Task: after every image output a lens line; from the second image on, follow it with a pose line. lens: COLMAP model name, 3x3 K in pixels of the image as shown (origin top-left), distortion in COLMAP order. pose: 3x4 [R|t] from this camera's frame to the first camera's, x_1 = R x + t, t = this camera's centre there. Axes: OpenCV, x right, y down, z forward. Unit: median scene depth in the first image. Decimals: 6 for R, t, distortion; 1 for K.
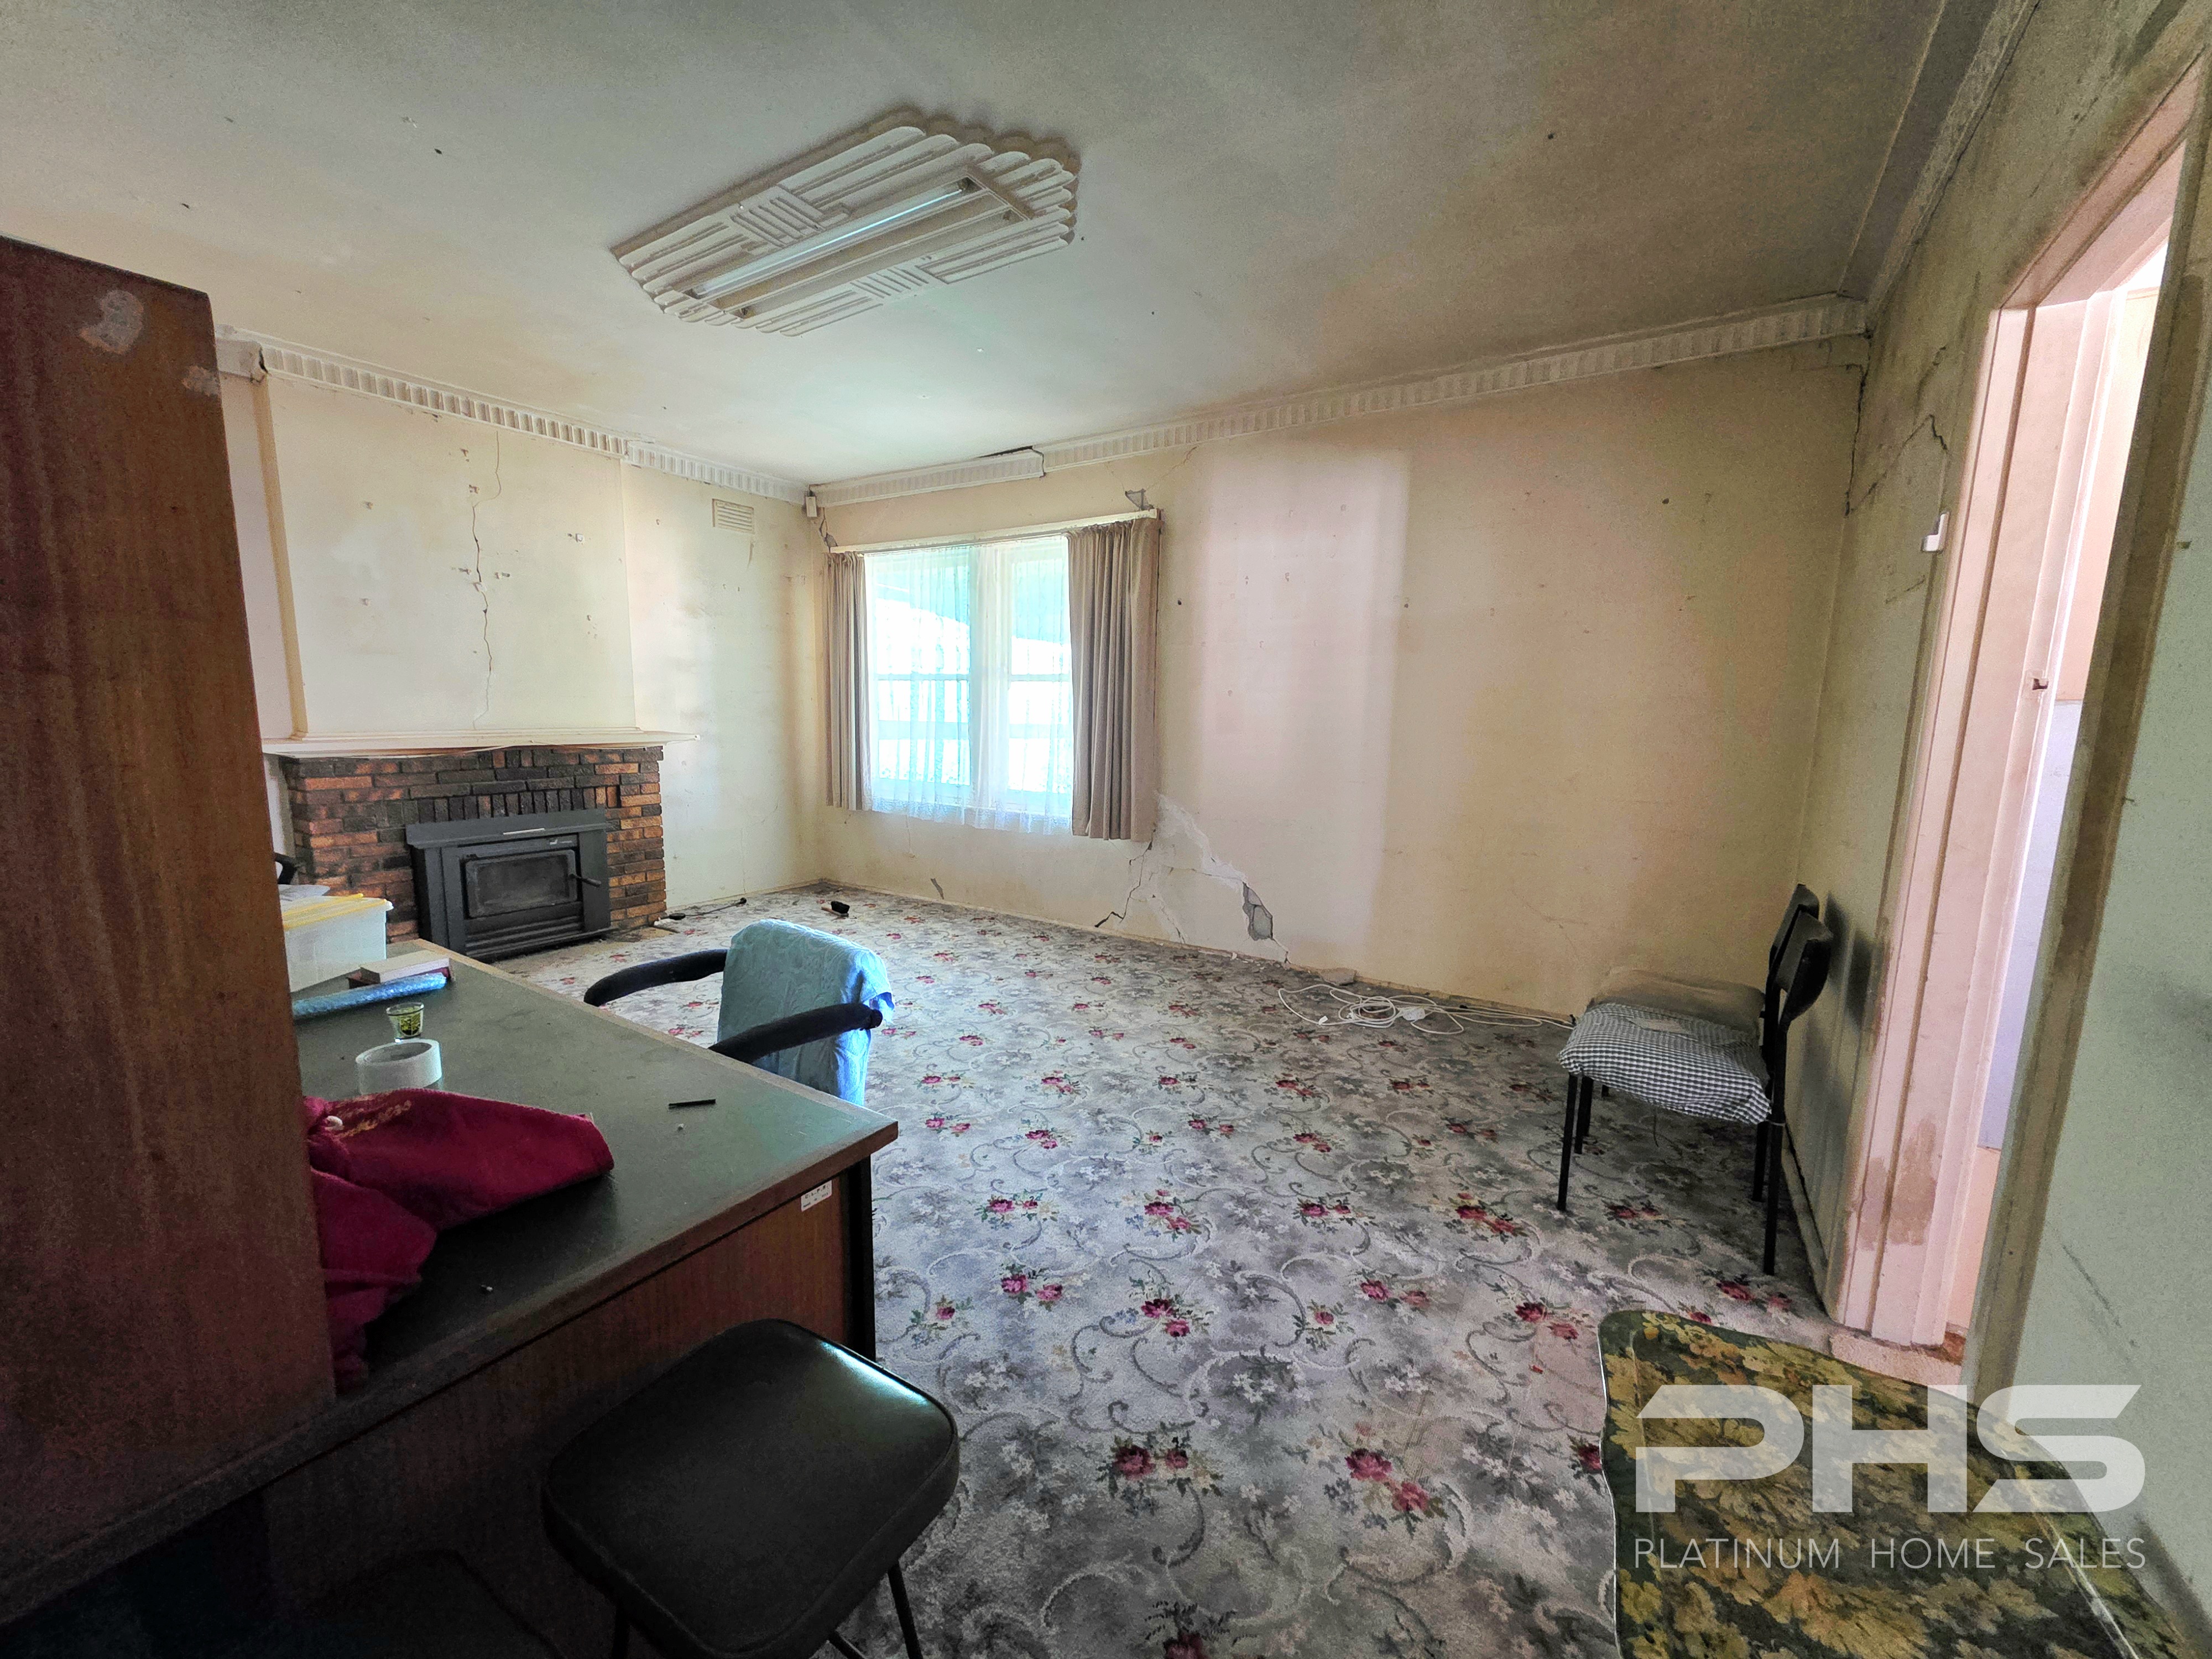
lens RADIAL K [[891.6, 0, 1113.7], [0, 891.6, 831.9], [0, 0, 1]] dist [0.003166, -0.001344]
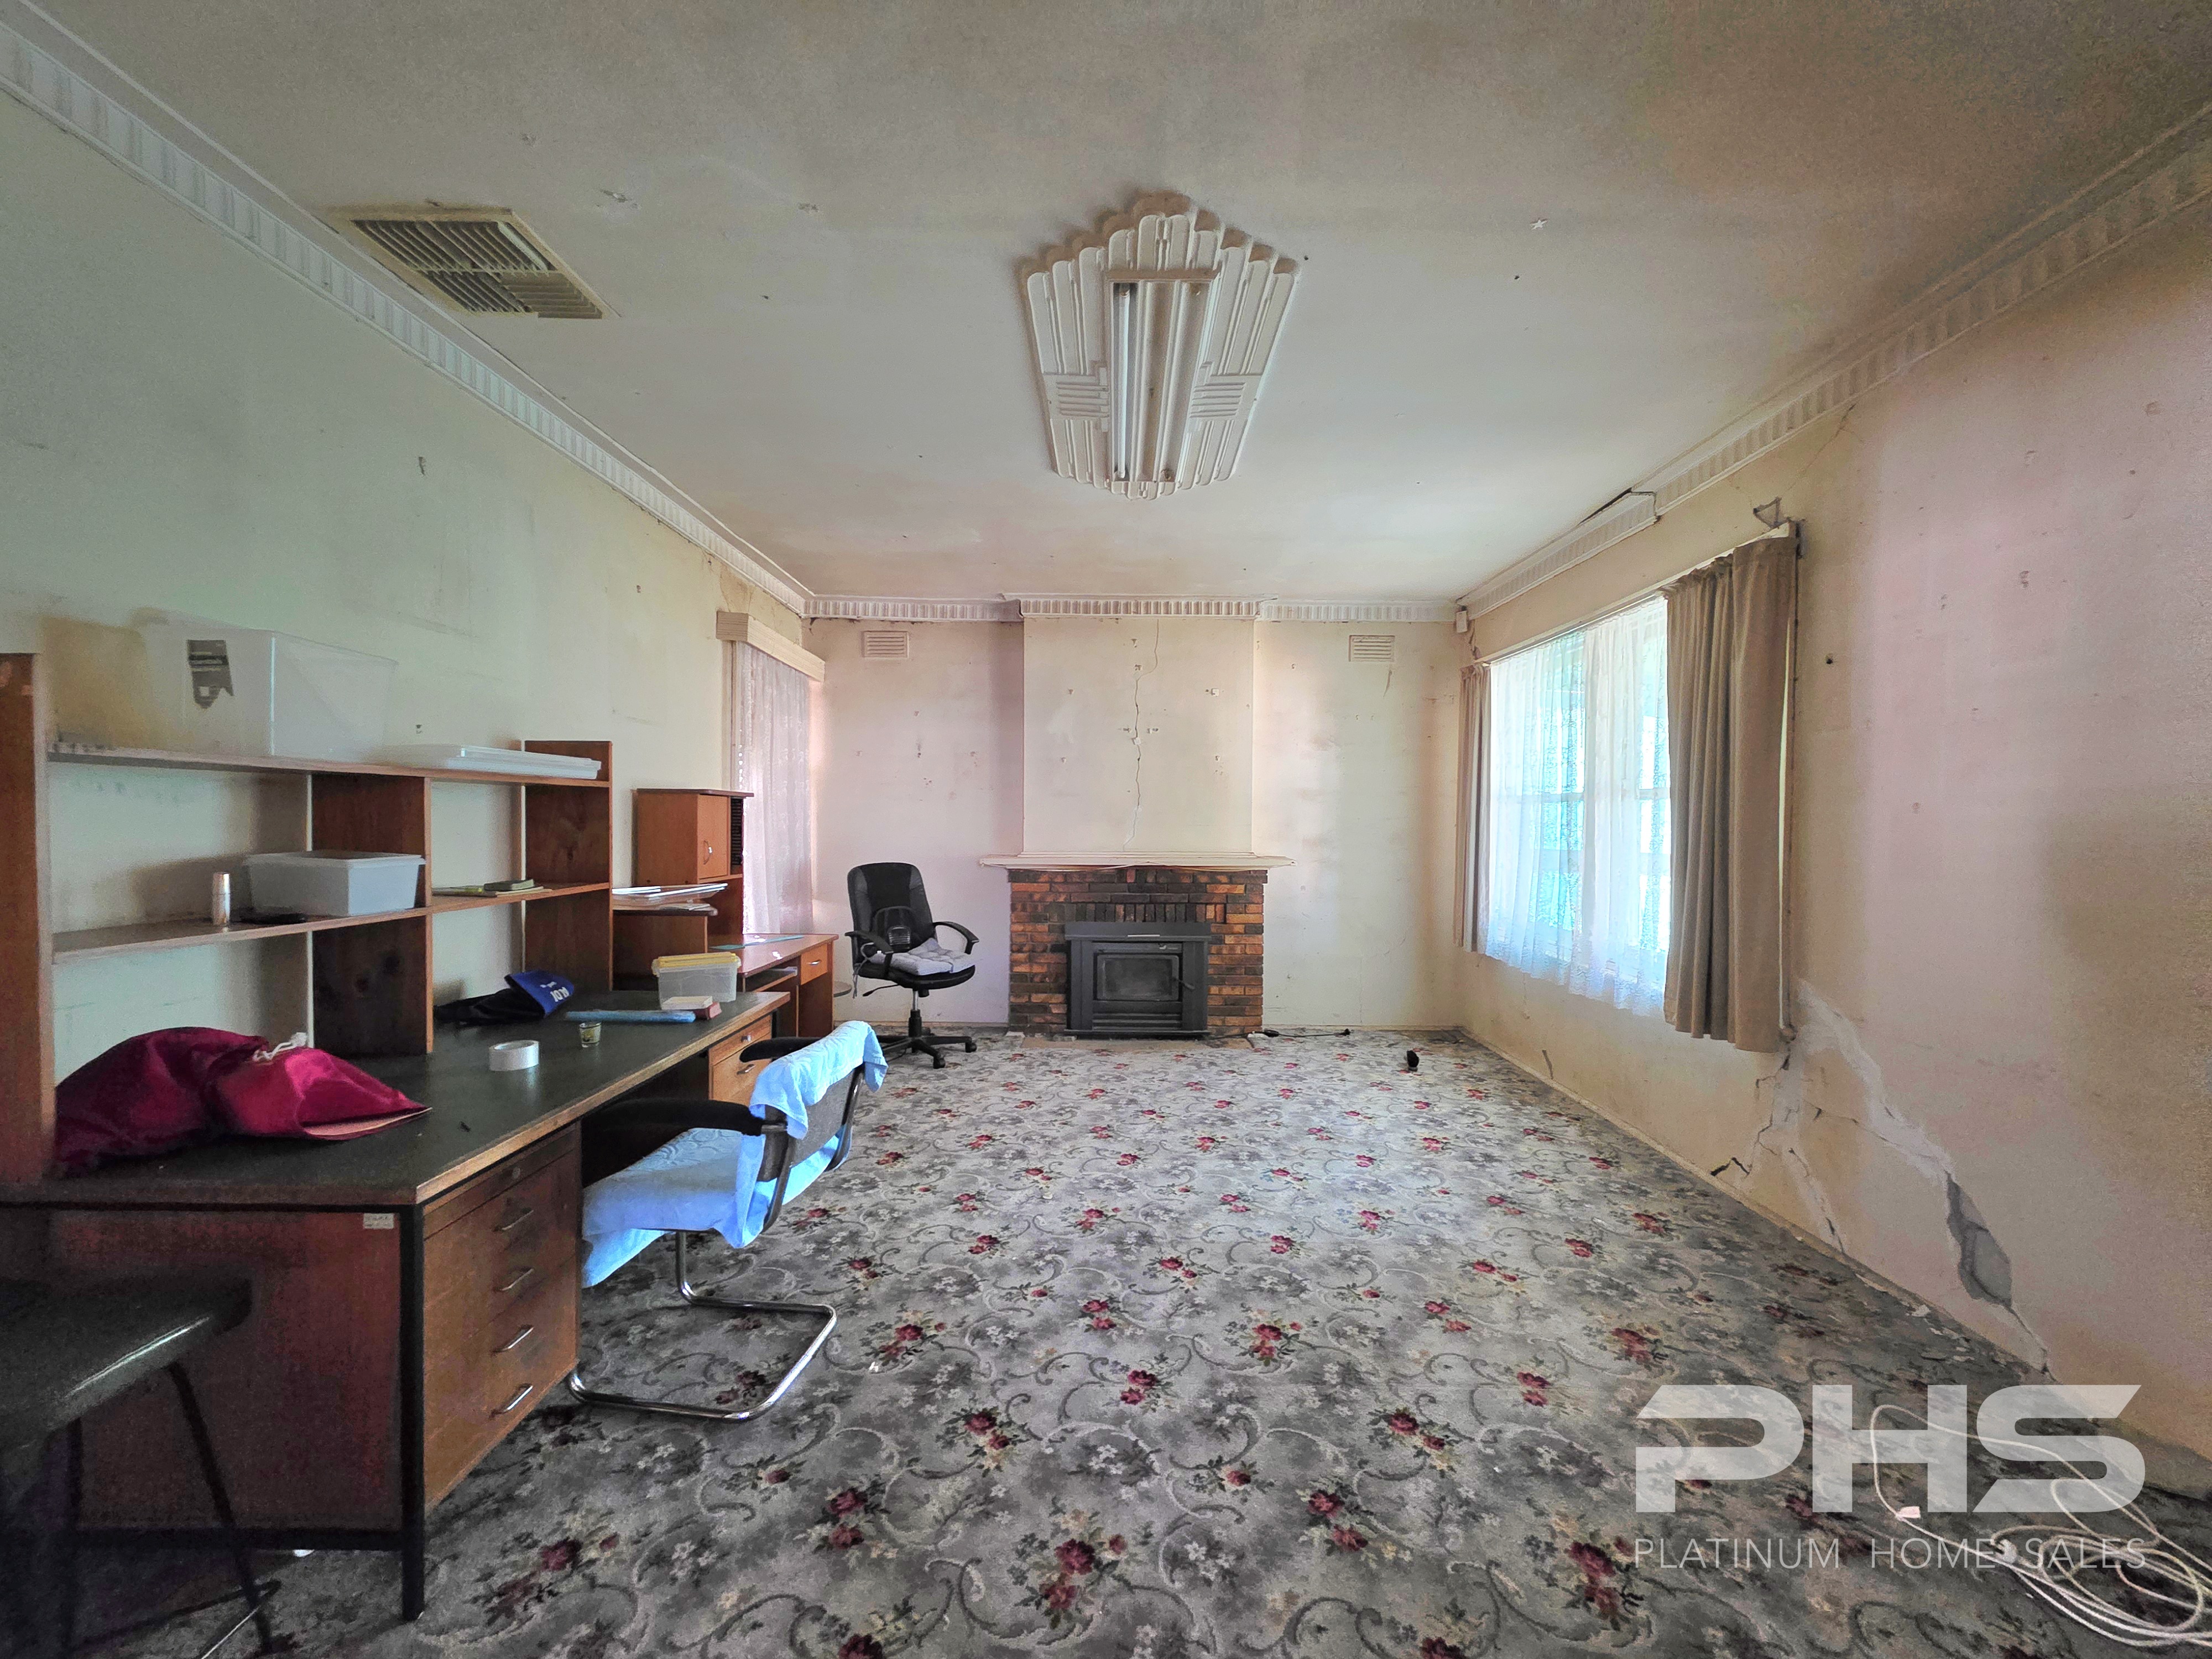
lens RADIAL K [[891.6, 0, 1106.8], [0, 891.6, 833.0], [0, 0, 1]] dist [0.003166, -0.001344]
pose [[0.527322, -0.001418, -0.849664, 0.321024], [-0.119037, 0.990013, -0.075529, -0.038792], [0.841286, 0.140969, 0.521887, 0.289224]]
